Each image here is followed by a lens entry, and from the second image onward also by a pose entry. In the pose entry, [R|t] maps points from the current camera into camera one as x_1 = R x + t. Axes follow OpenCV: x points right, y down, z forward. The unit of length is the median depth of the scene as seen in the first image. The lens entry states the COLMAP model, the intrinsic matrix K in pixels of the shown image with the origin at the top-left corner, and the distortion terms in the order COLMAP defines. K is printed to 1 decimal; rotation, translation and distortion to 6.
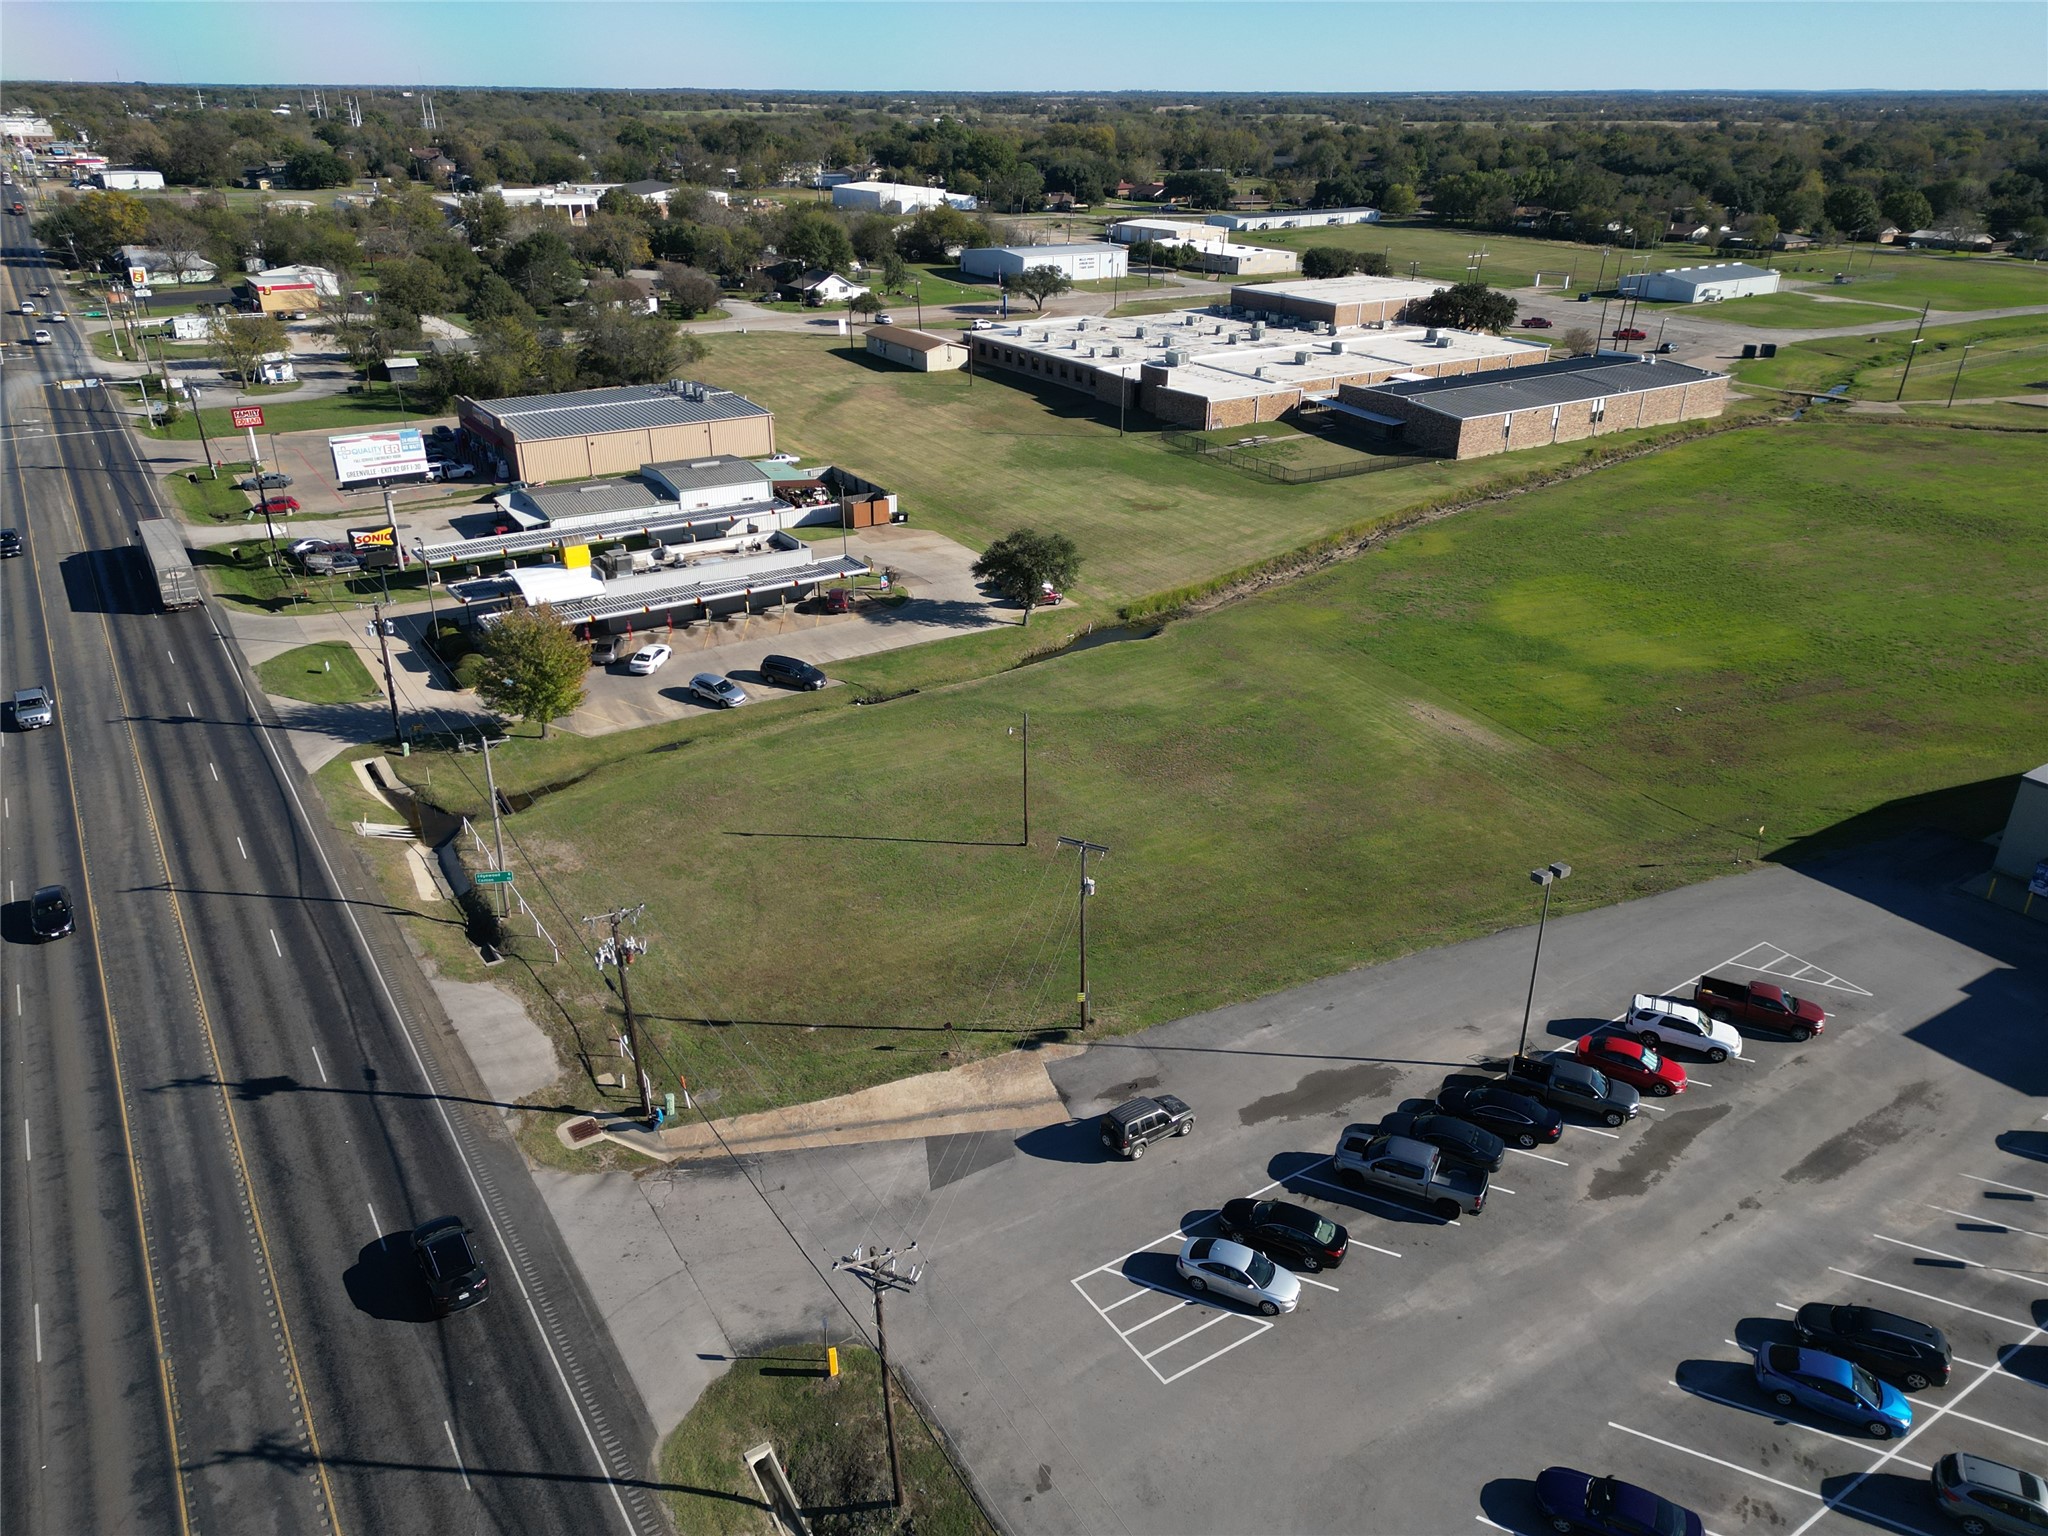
lens RADIAL K [[1426.7, 0, 1019.0], [0, 1426.7, 767.2], [0, 0, 1]] dist [0.081073, -0.074877]
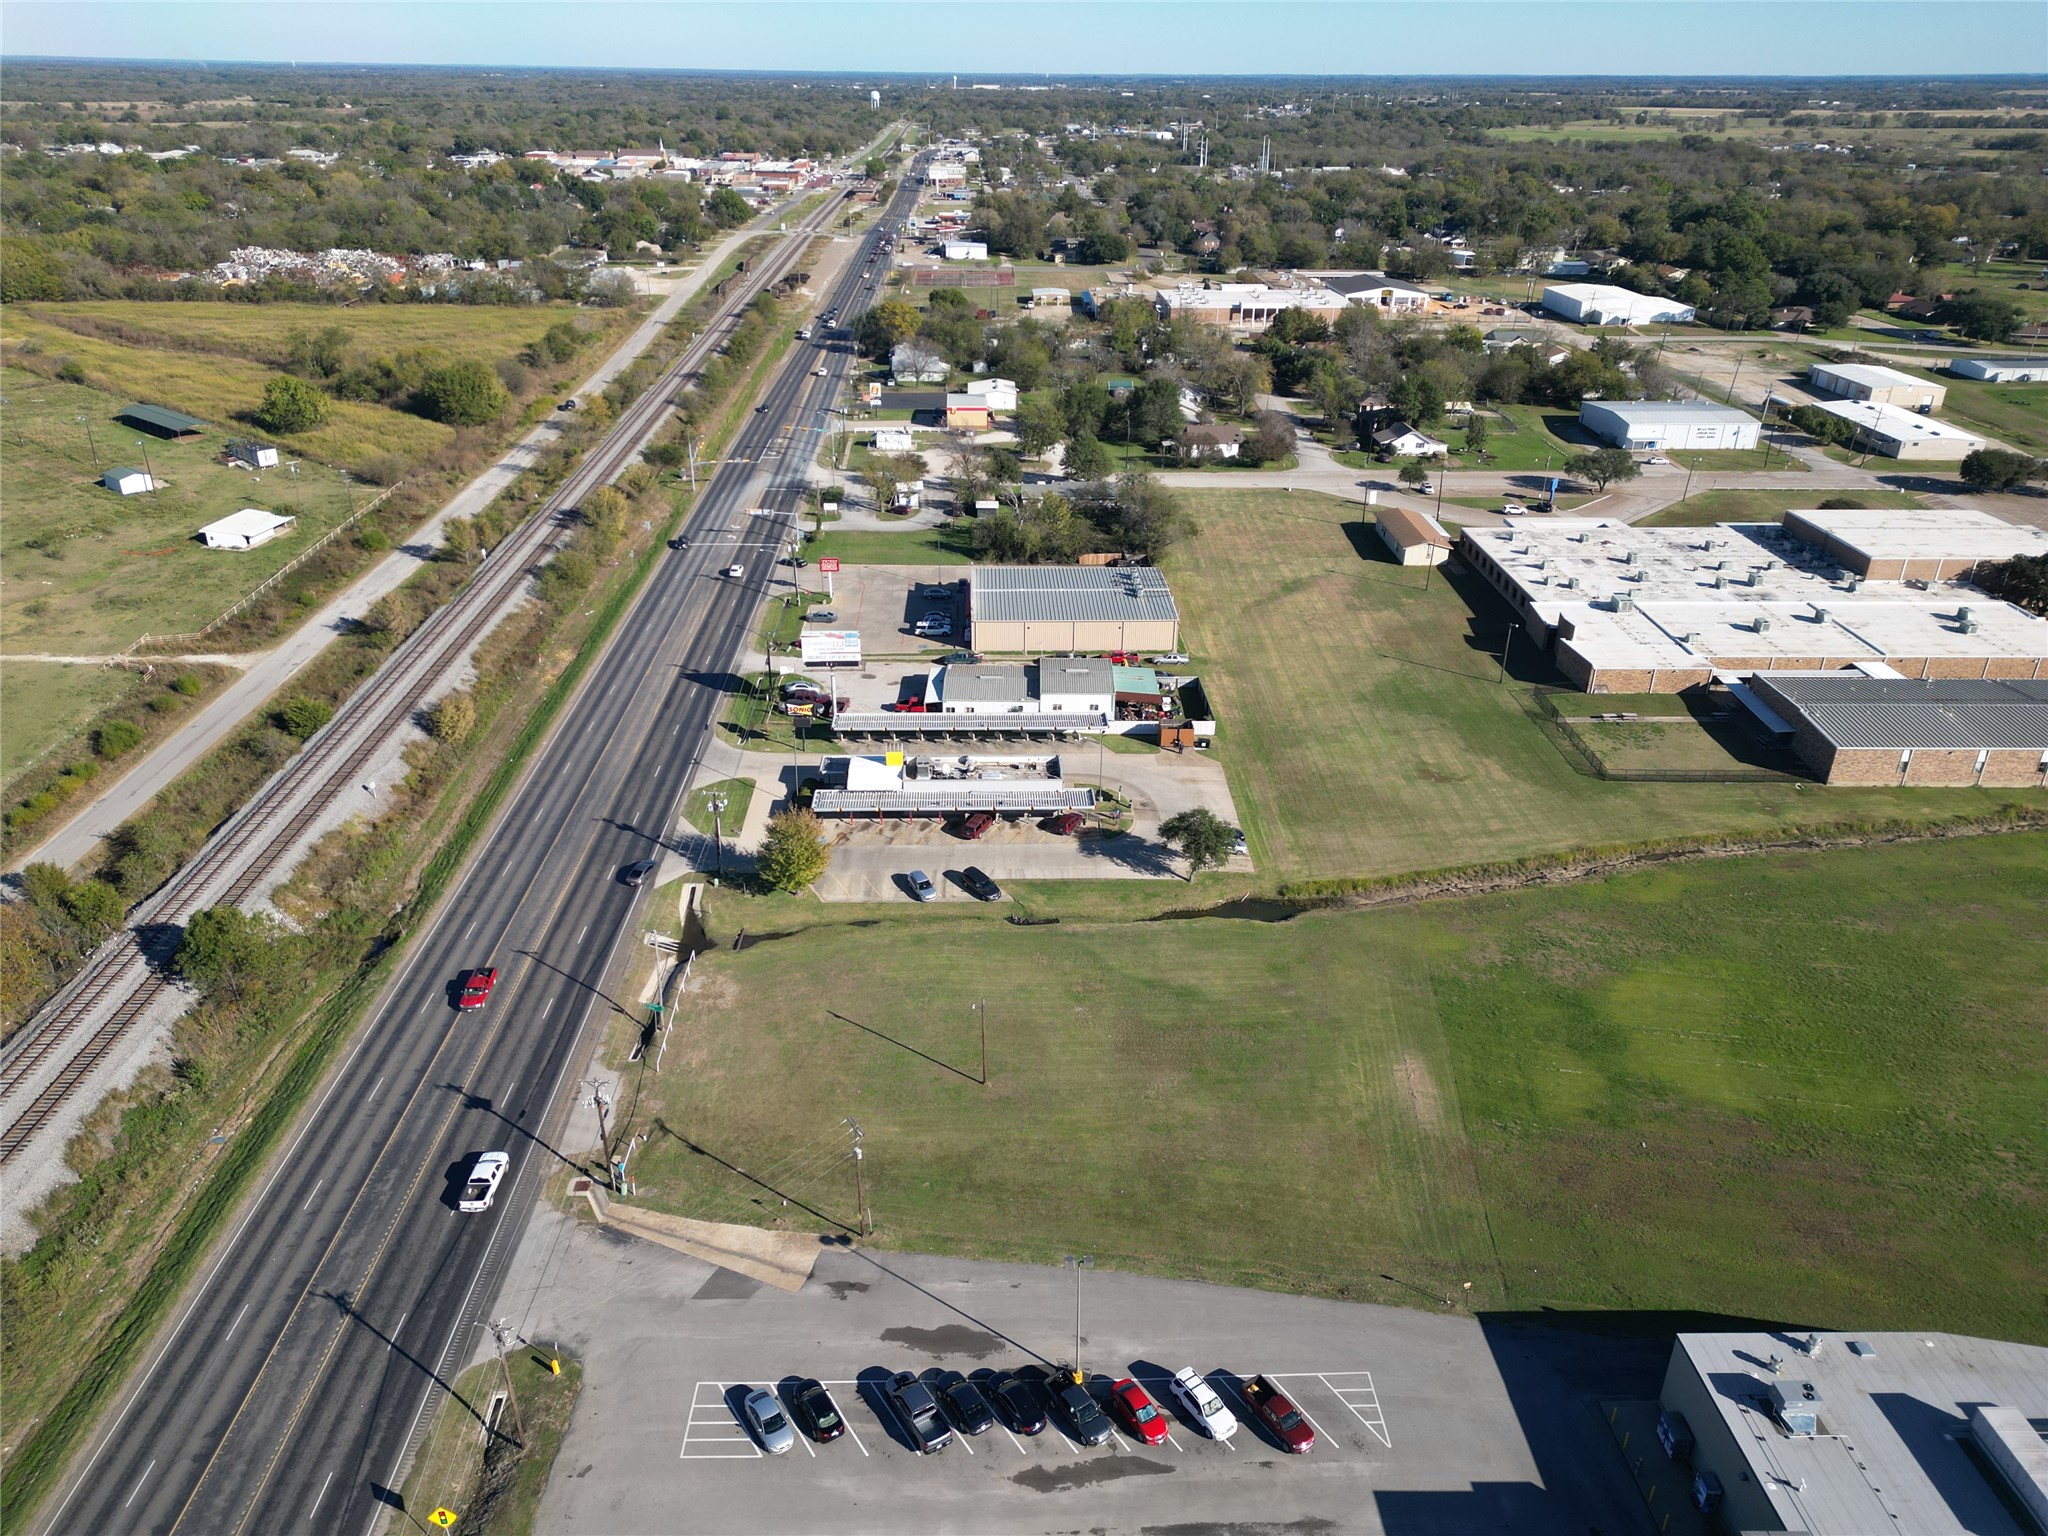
lens RADIAL K [[1426.7, 0, 1019.0], [0, 1426.7, 767.2], [0, 0, 1]] dist [0.081073, -0.074877]
pose [[0.851805, 0.230633, -0.470359, 0.469598], [-0.226577, 0.971744, 0.066156, -0.262926], [0.472326, 0.050221, 0.879992, -0.182285]]
